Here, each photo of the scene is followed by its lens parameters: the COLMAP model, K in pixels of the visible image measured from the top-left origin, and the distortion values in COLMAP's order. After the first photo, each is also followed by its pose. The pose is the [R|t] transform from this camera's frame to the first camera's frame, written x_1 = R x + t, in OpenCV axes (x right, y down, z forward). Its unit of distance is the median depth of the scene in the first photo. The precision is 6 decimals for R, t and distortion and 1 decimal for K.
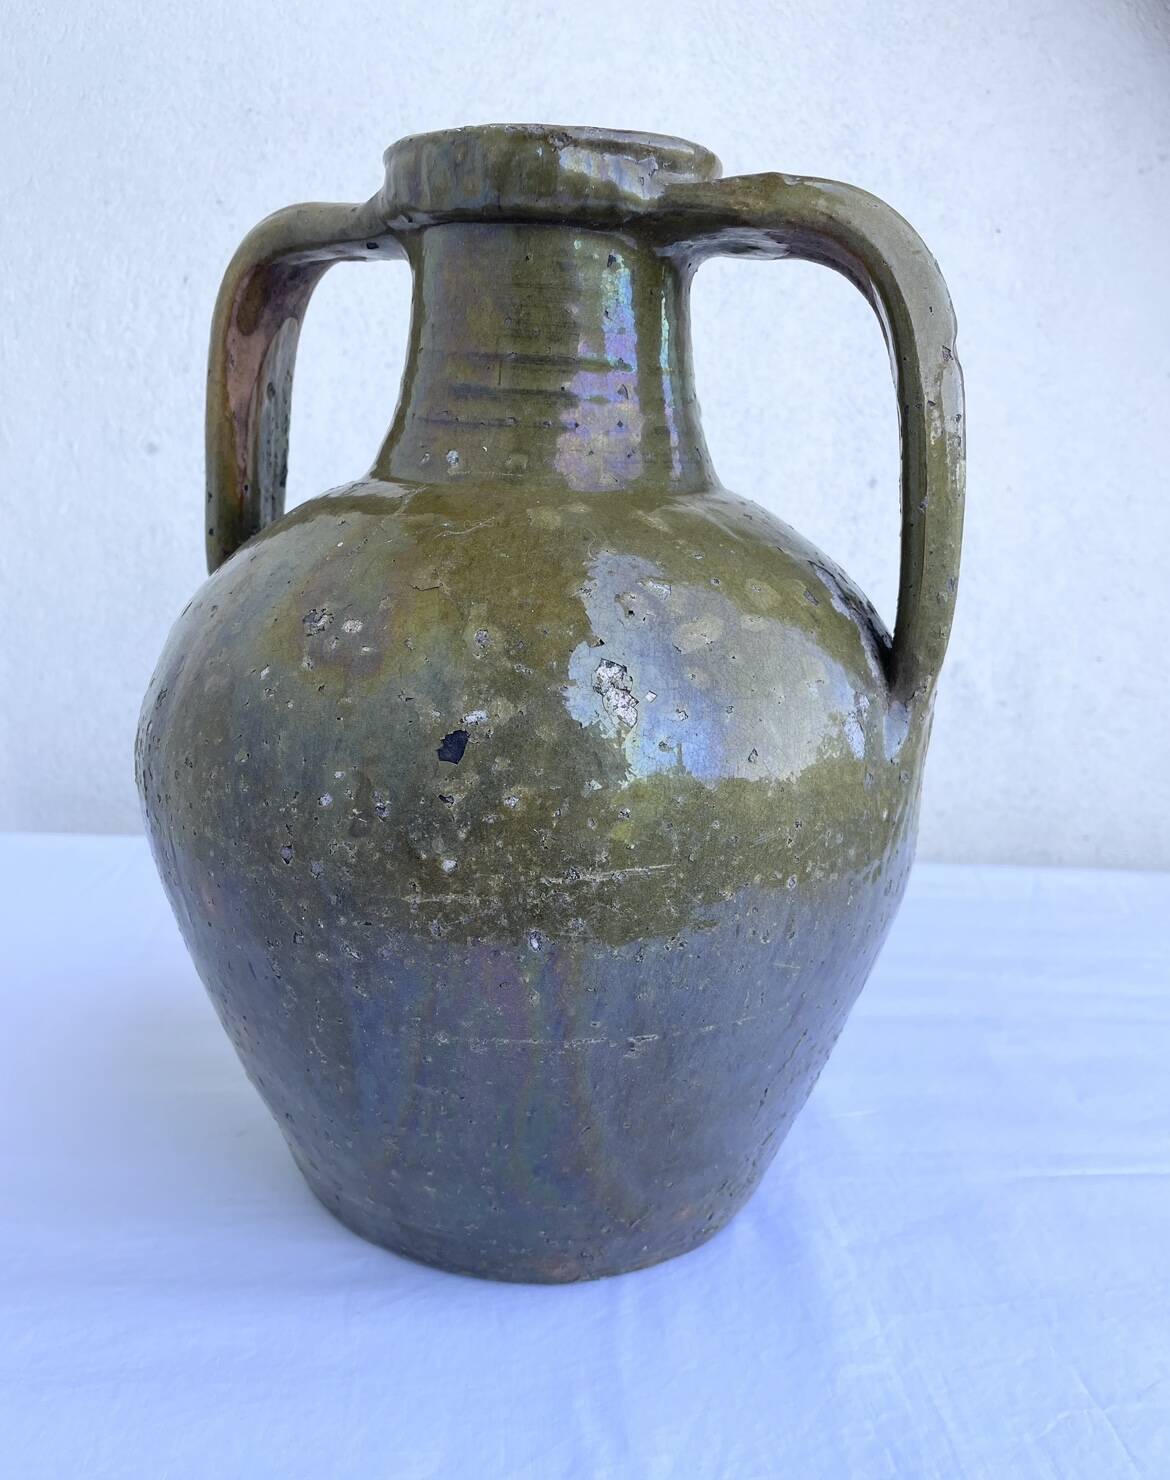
lens RADIAL K [[1159.4, 0, 589.9], [0, 1159.4, 787.7], [0, 0, 1]] dist [0.048784, -0.074838]
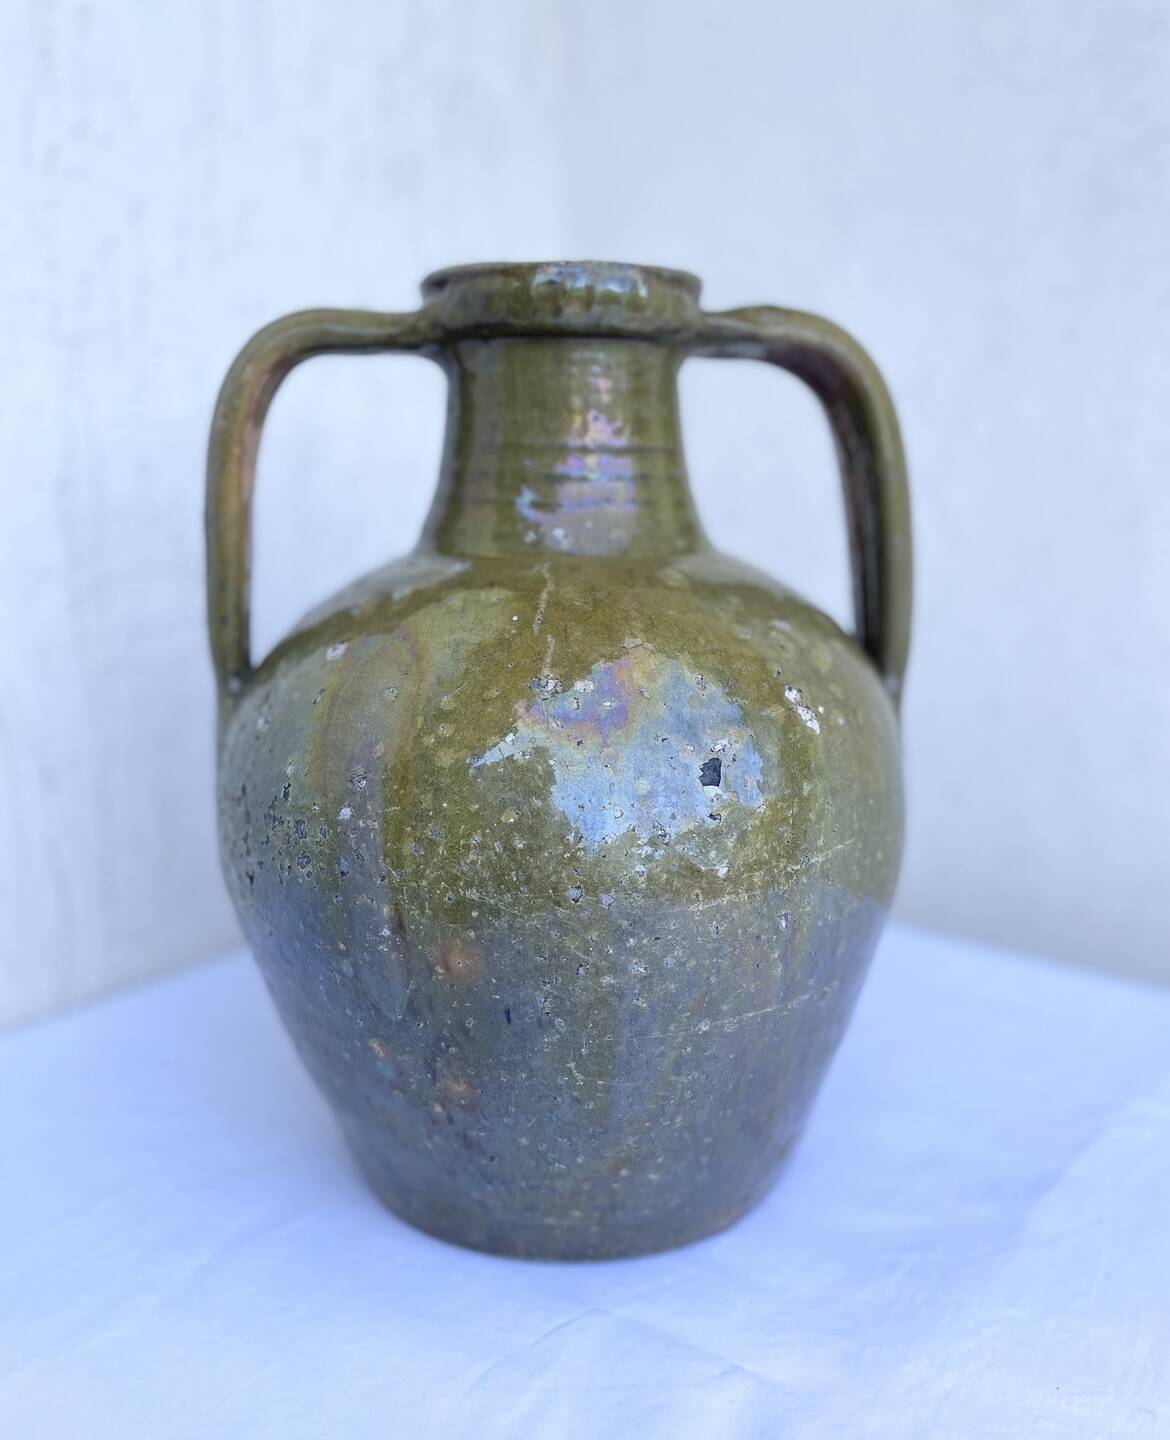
lens RADIAL K [[1138.8, 0, 585.0], [0, 1138.8, 720.0], [0, 0, 1]] dist [0.002602, 0.000096]
pose [[0.886433, -0.141323, 0.440755, -0.723845], [0.176994, 0.983372, -0.040659, -0.062283], [-0.427680, 0.114053, 0.896706, -0.001444]]
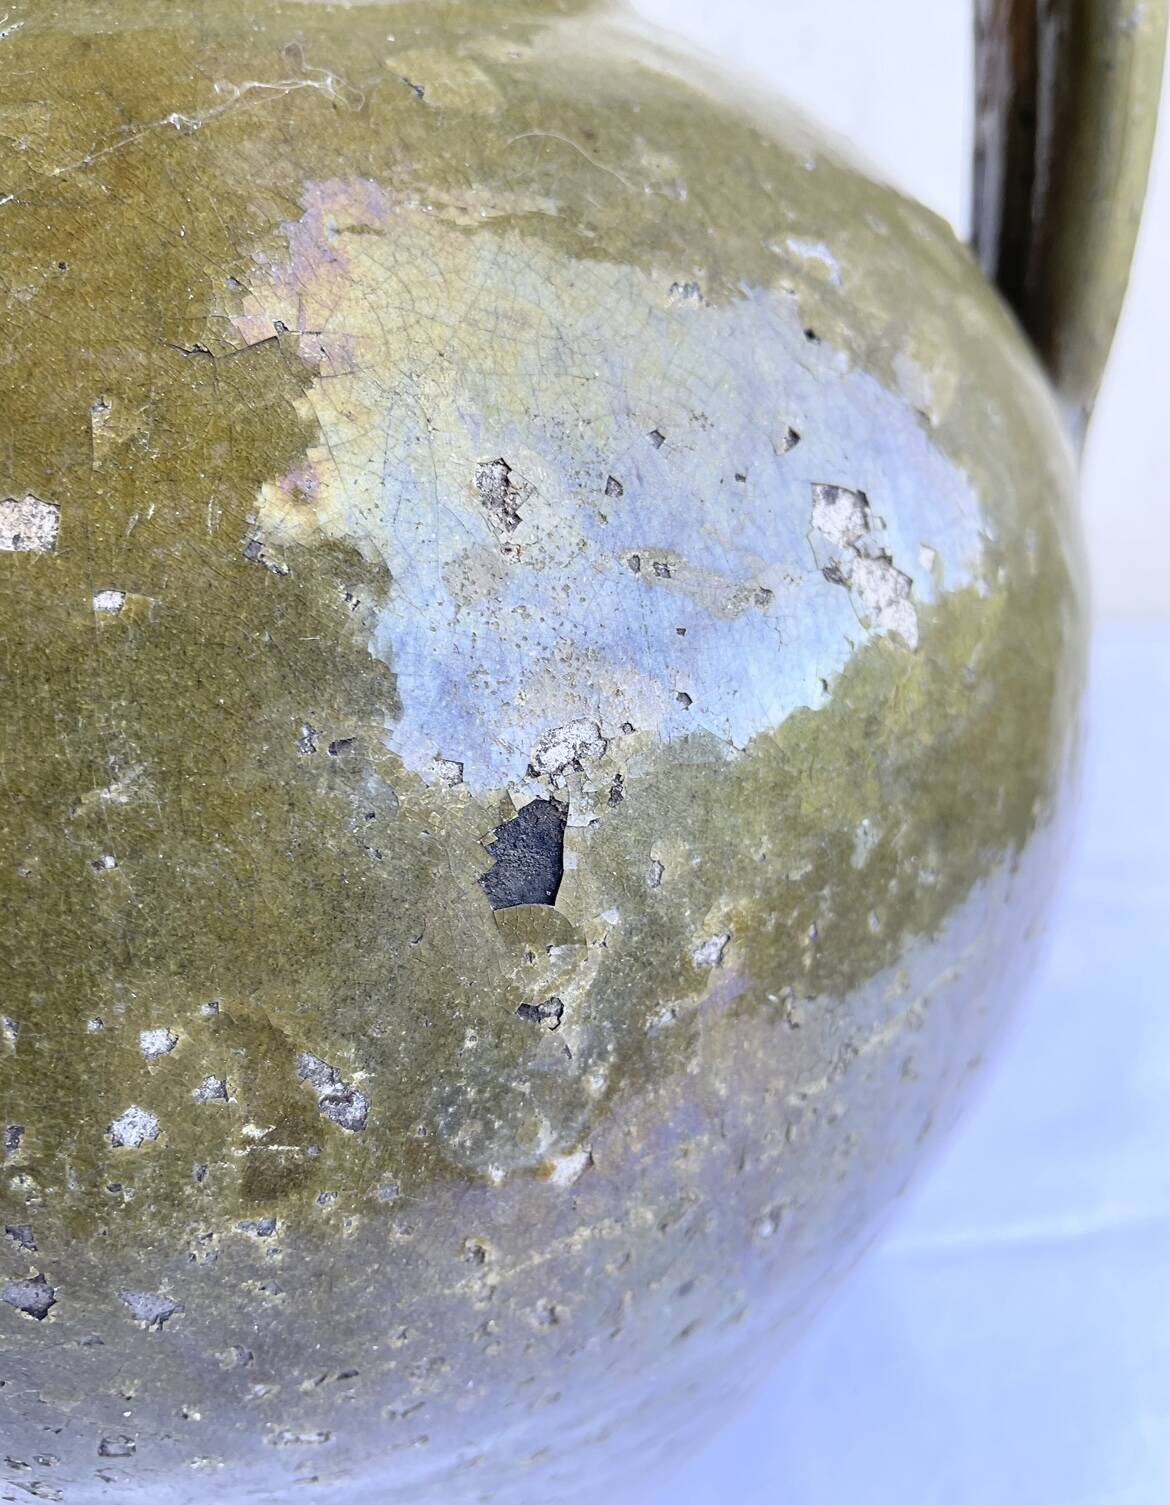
lens RADIAL K [[1201.8, 0, 586.1], [0, 1201.8, 732.1], [0, 0, 1]] dist [0.061967, -0.111928]
pose [[0.877462, -0.272962, 0.394400, -0.220045], [0.172672, 0.946911, 0.271190, -0.151630], [-0.447487, -0.169857, 0.878012, 0.688467]]
